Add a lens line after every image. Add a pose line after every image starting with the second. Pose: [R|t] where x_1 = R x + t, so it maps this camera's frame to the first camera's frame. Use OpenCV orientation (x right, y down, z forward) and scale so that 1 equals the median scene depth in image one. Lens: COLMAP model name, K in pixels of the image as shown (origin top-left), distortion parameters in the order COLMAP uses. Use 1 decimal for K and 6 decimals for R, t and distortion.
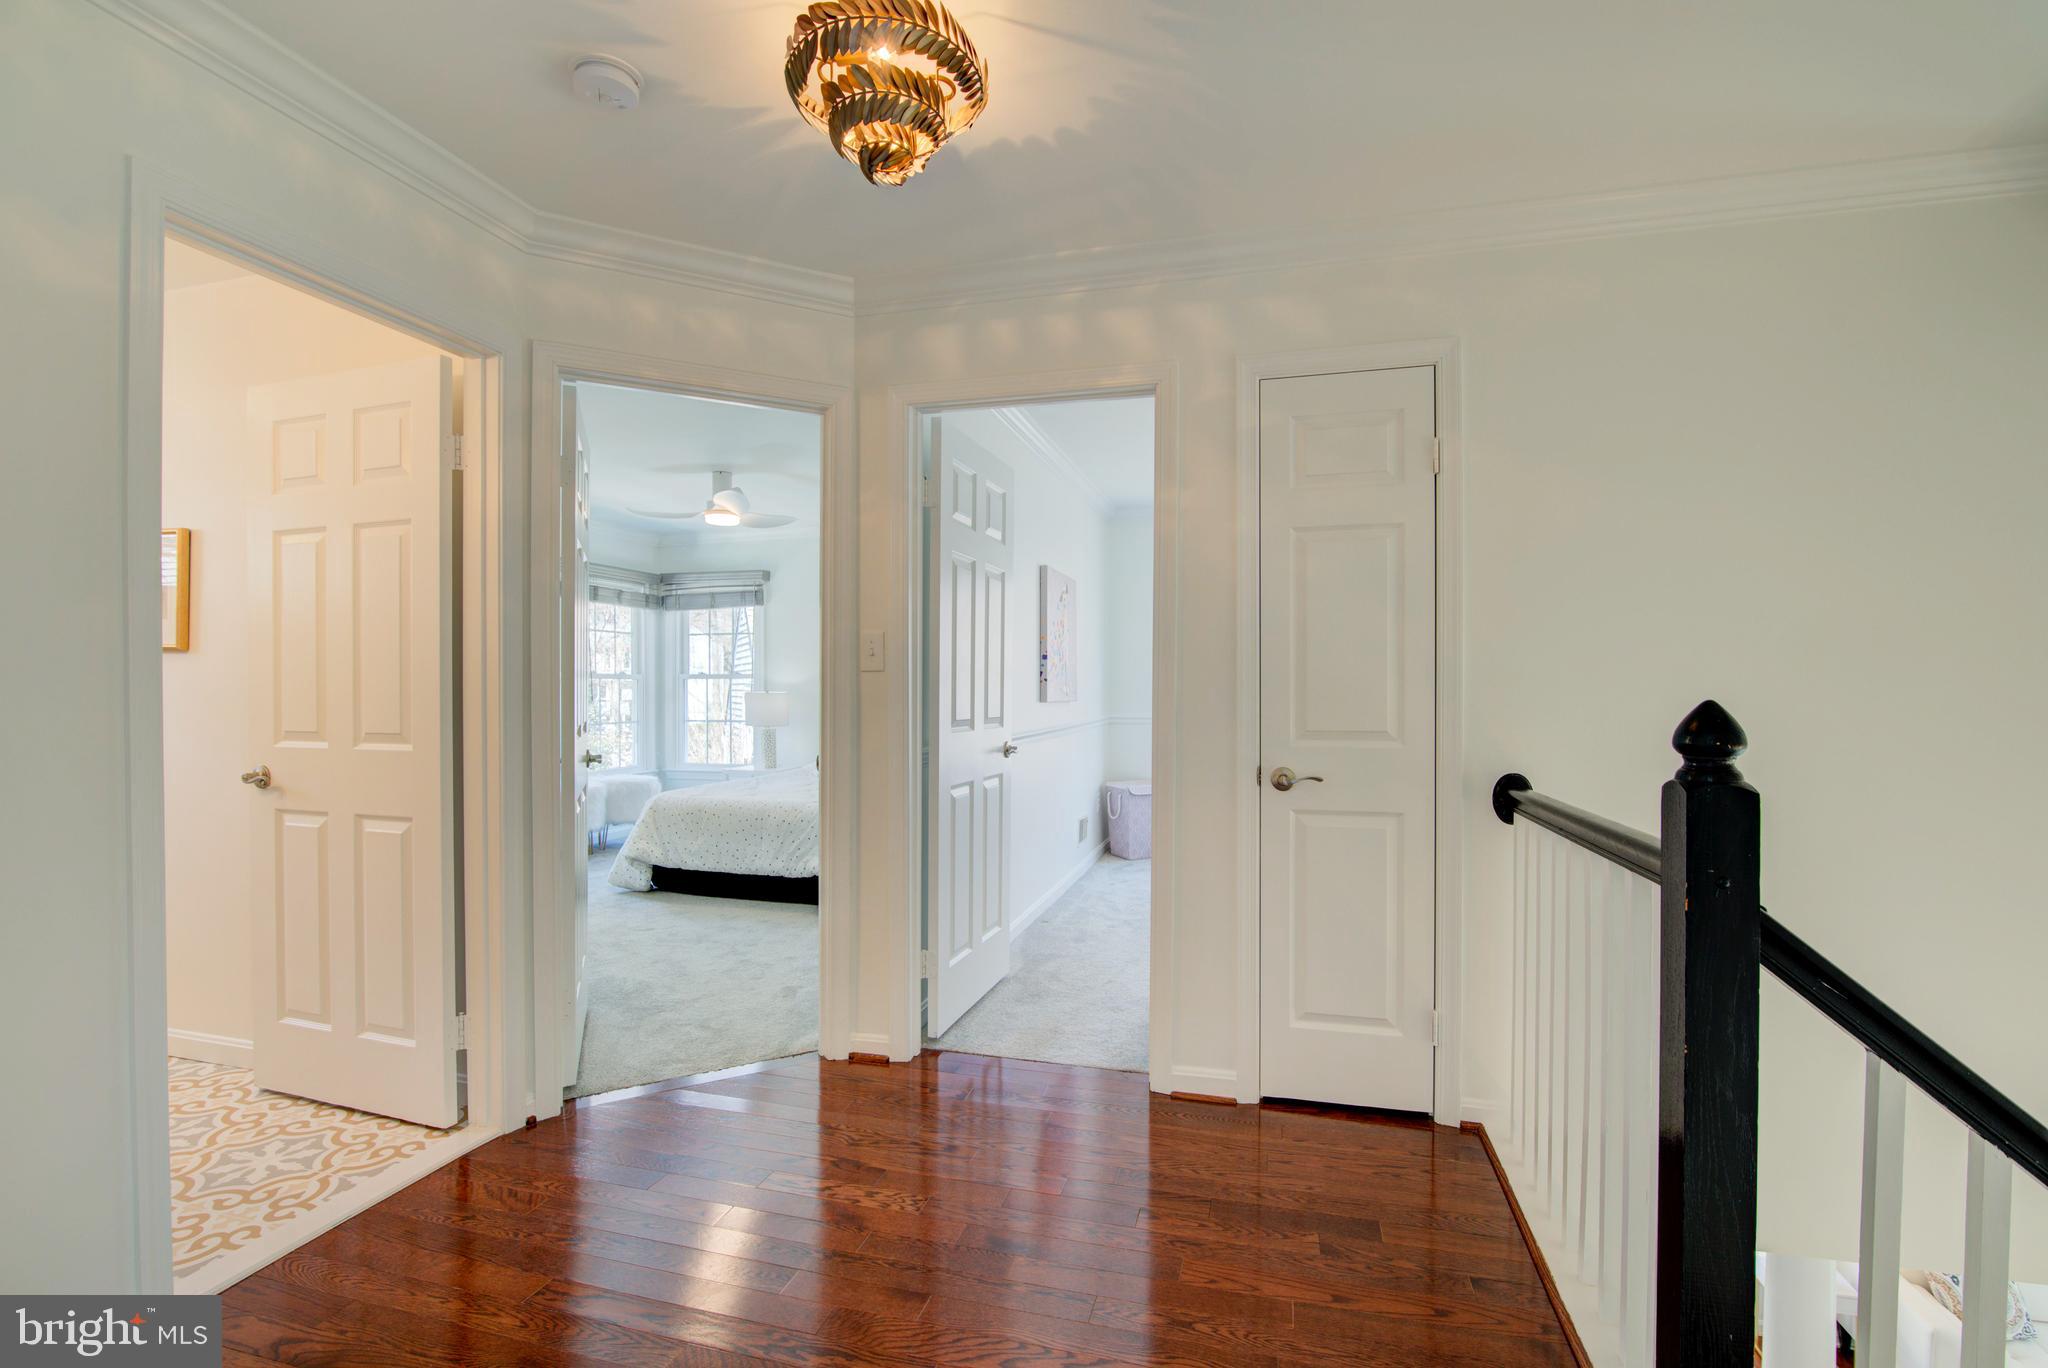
lens RADIAL K [[933.2, 0, 1021.2], [0, 933.2, 694.5], [0, 0, 1]] dist [-0.018404, 0.000732]
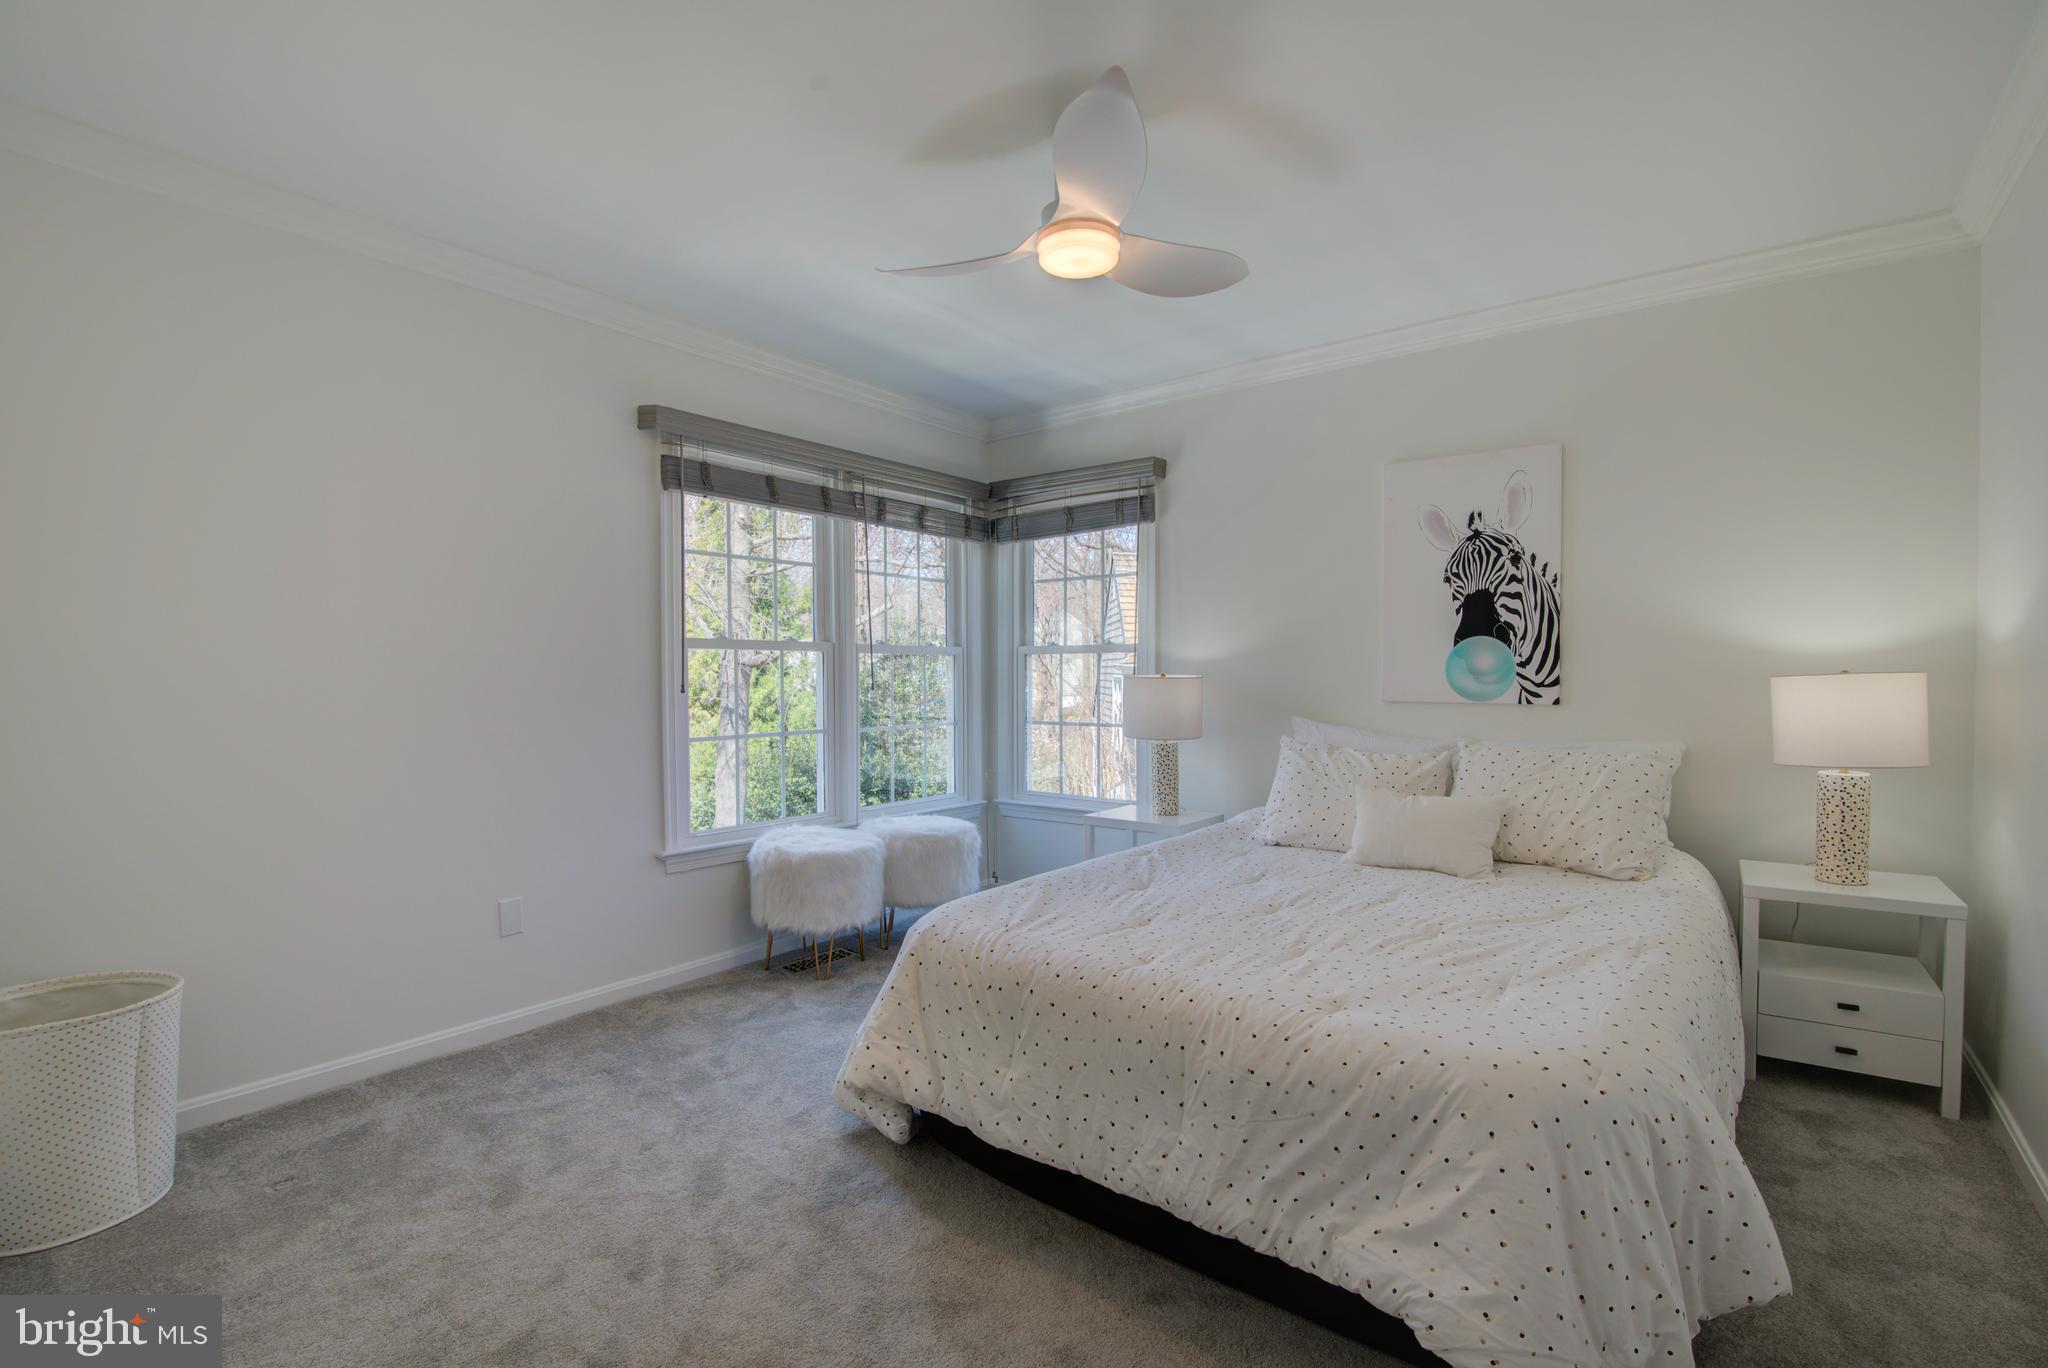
lens RADIAL K [[933.2, 0, 1023.8], [0, 933.2, 684.8], [0, 0, 1]] dist [-0.018404, 0.000732]
pose [[0.927231, 0.004814, -0.374458, -0.137612], [-0.002074, 0.999968, 0.007720, -0.001367], [0.374483, -0.006382, 0.927212, 0.444206]]
